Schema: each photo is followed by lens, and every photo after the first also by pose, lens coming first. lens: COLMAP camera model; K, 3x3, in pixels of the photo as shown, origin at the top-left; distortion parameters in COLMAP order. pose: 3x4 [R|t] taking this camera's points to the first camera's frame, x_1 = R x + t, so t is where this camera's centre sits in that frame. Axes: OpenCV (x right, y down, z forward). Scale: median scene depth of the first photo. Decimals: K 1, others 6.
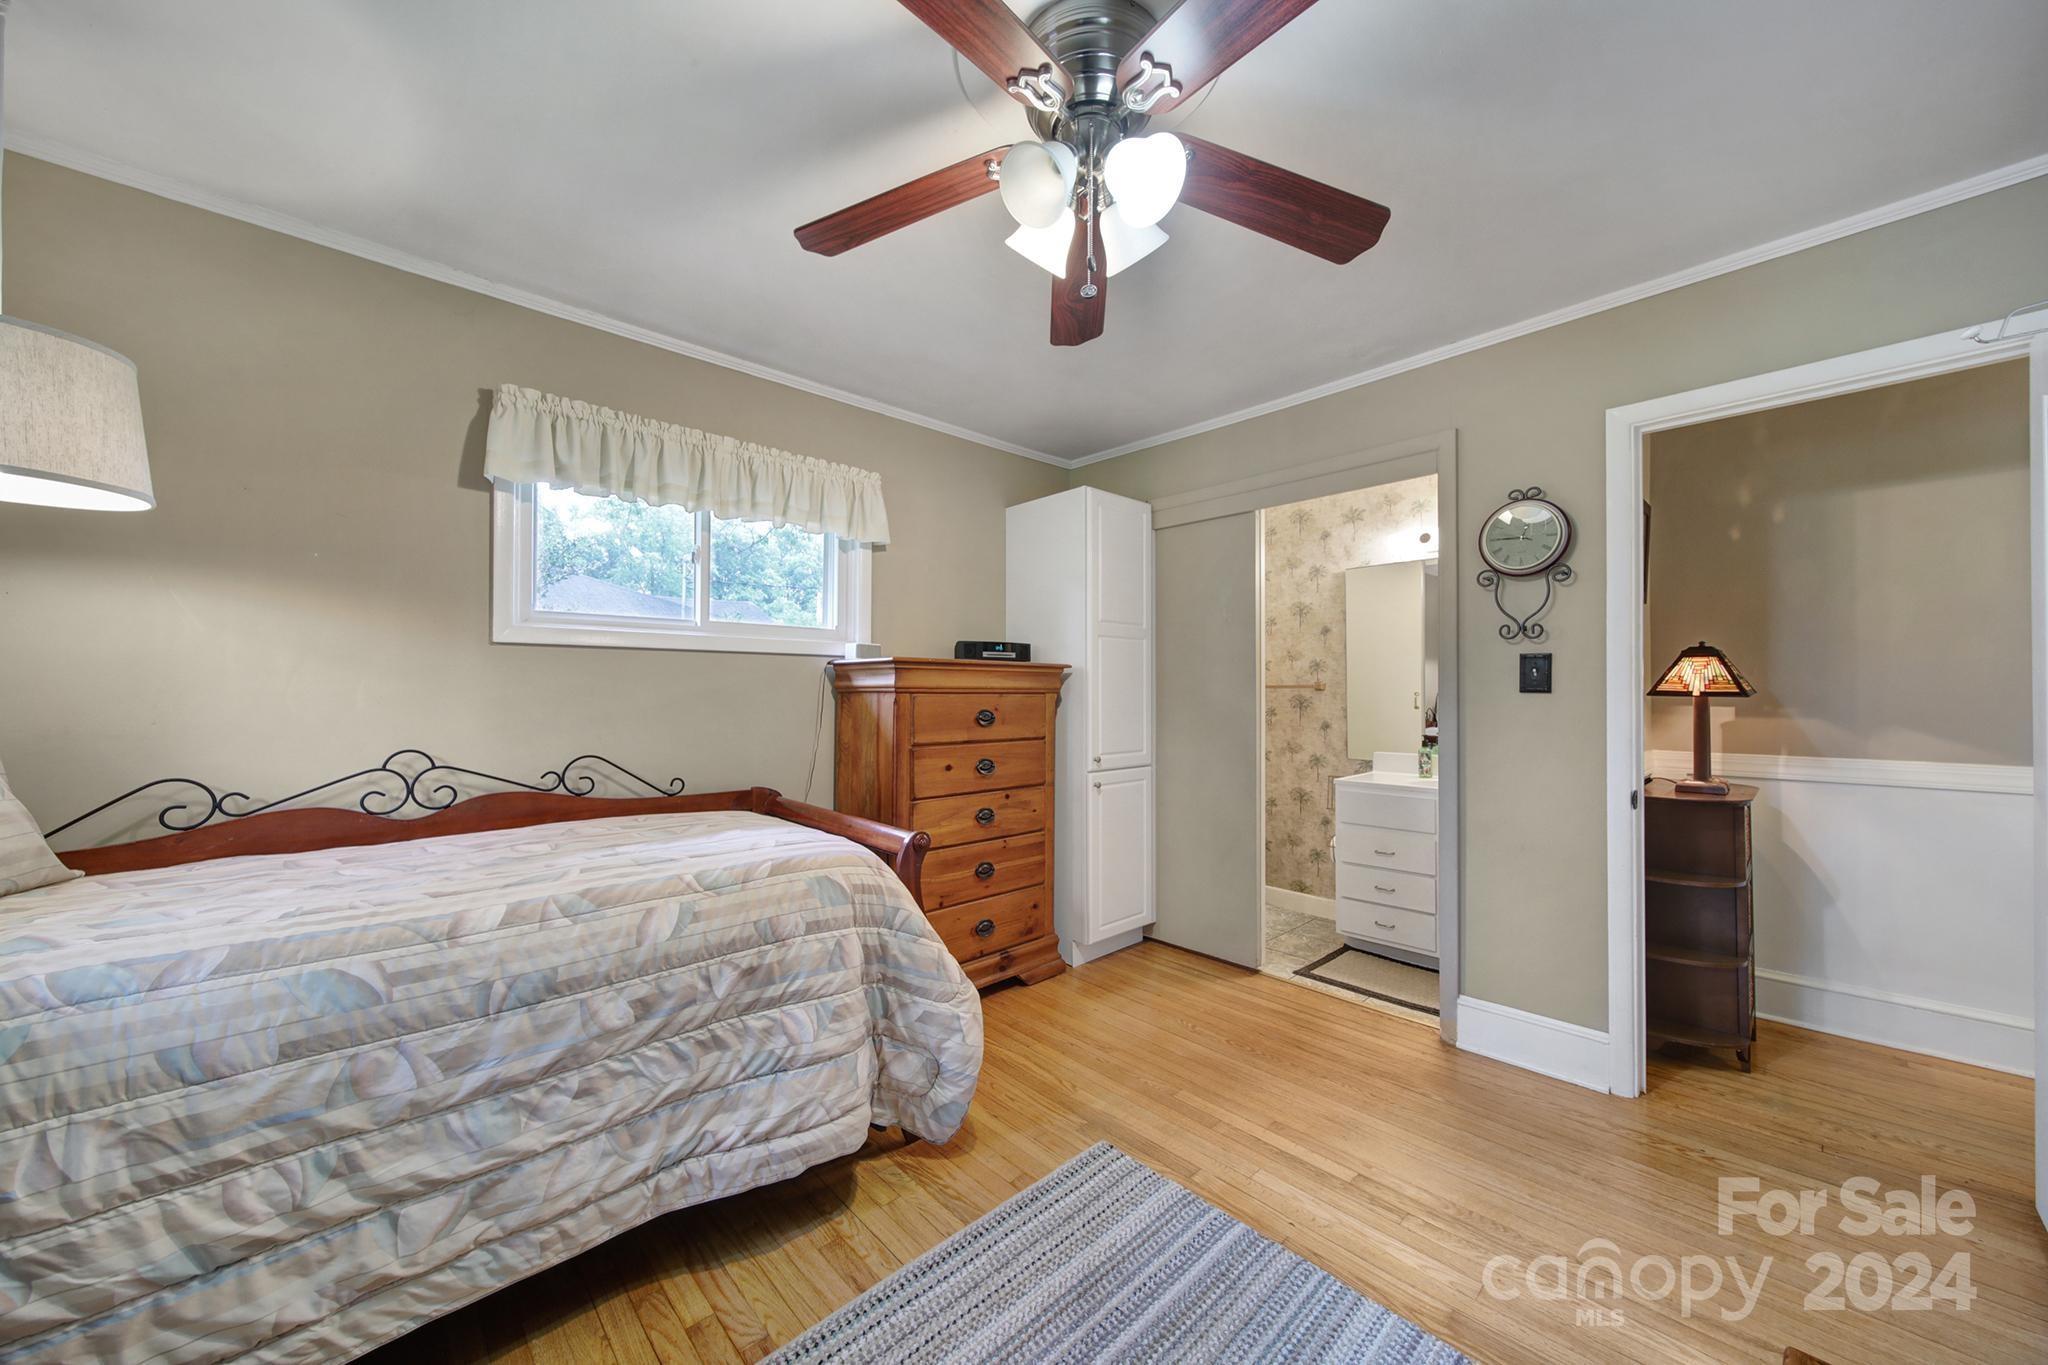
lens RADIAL K [[729.0, 0, 1019.4], [0, 729.0, 685.4], [0, 0, 1]] dist [-0.000263, -0.001248]
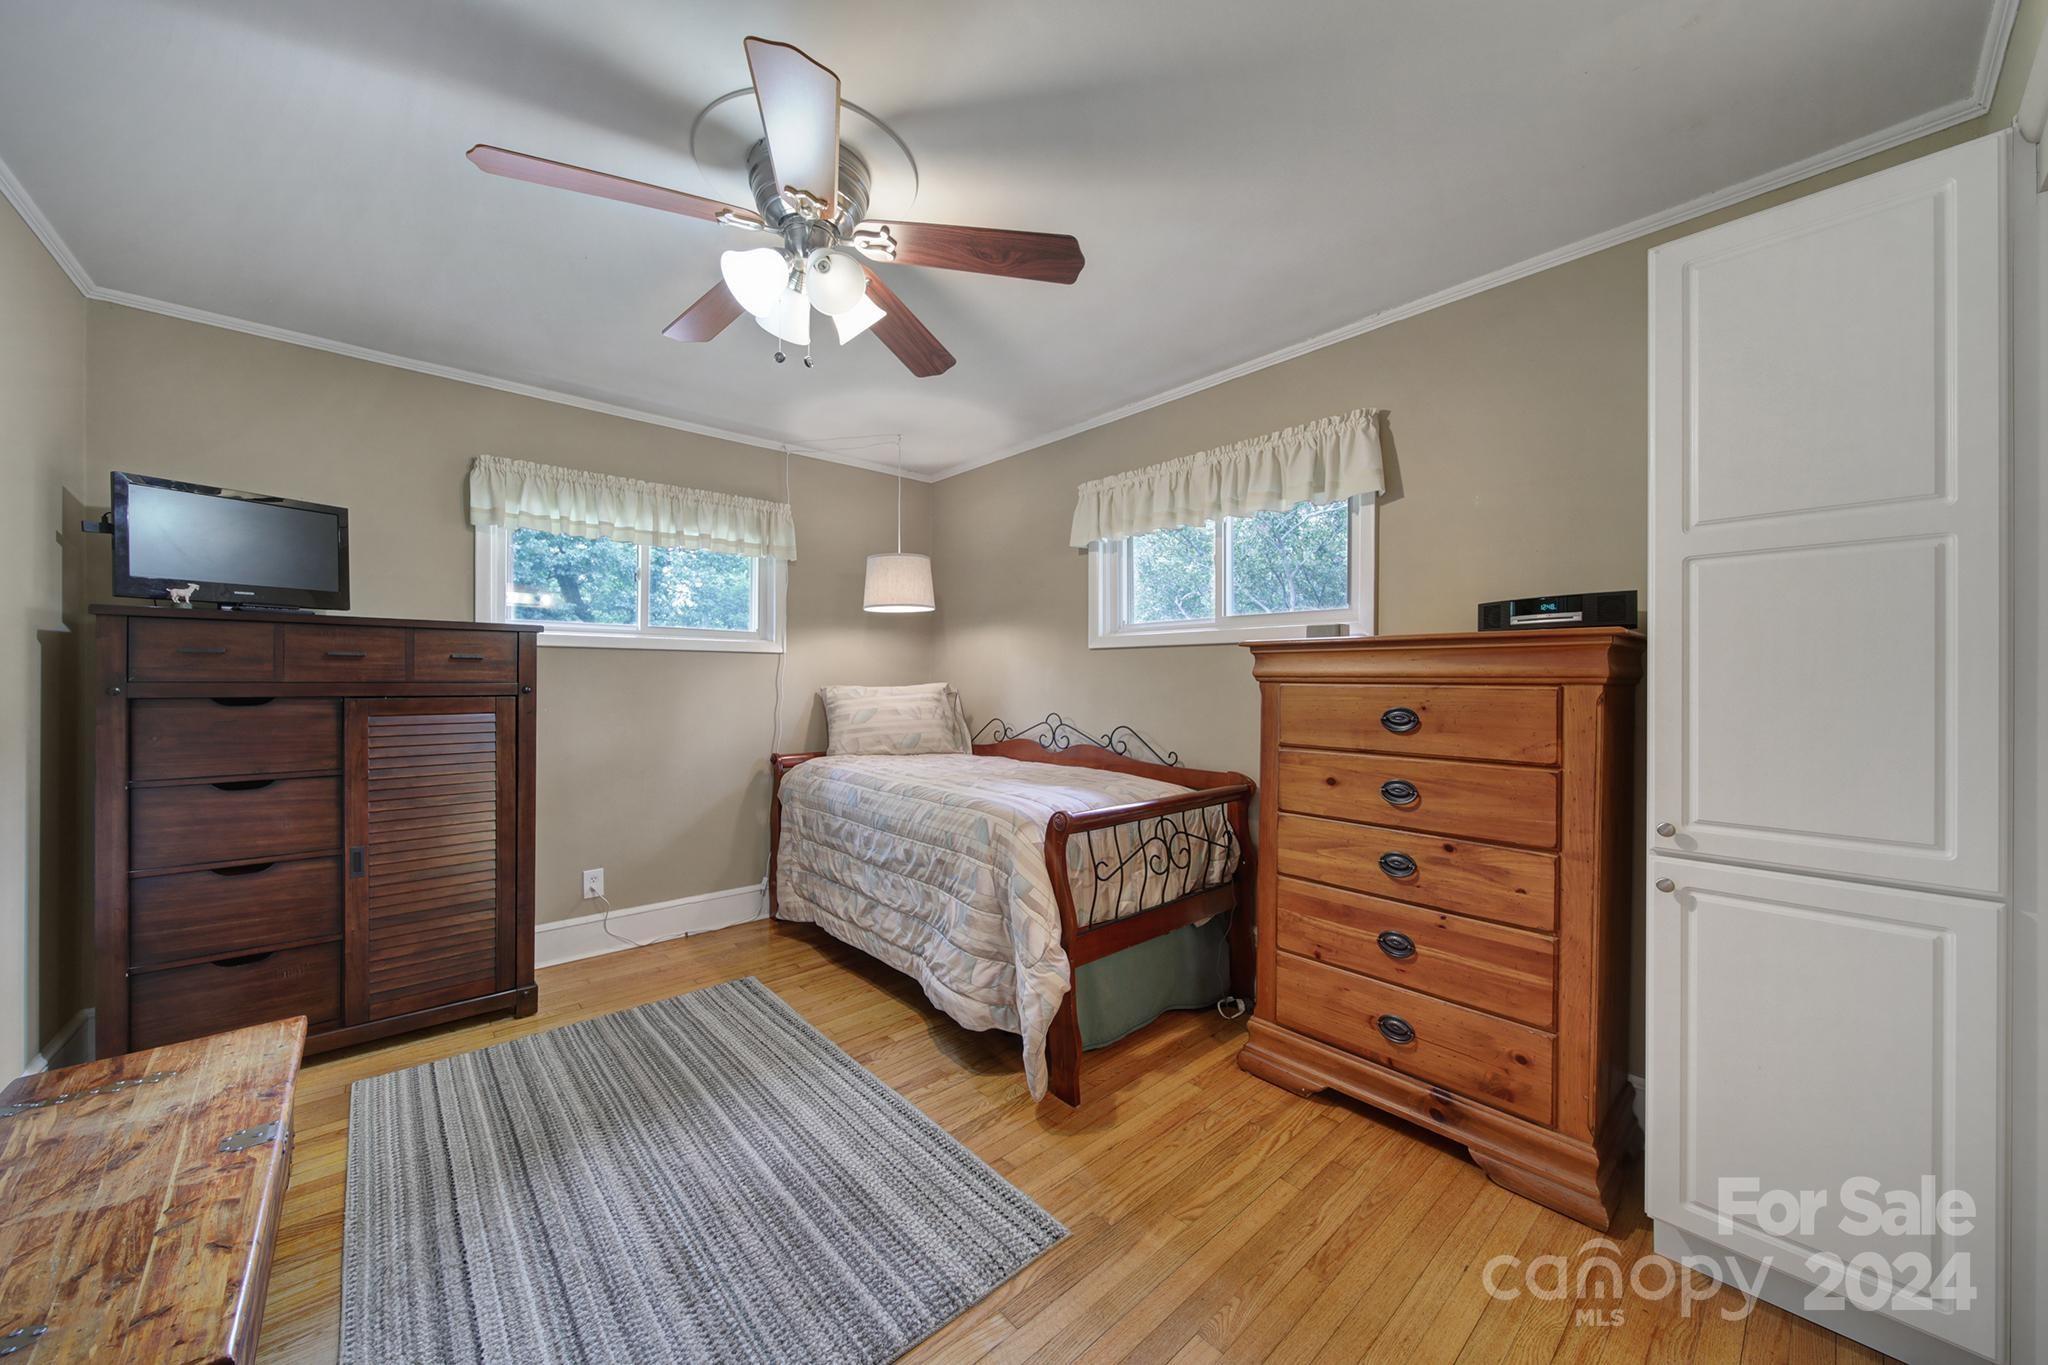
lens RADIAL K [[729.0, 0, 1018.3], [0, 729.0, 679.1], [0, 0, 1]] dist [-0.000263, -0.001248]
pose [[-0.030479, -0.002063, -0.999533, 1.136211], [0.005036, 0.999985, -0.002218, 0.011484], [0.999523, -0.005102, -0.030468, 1.185331]]
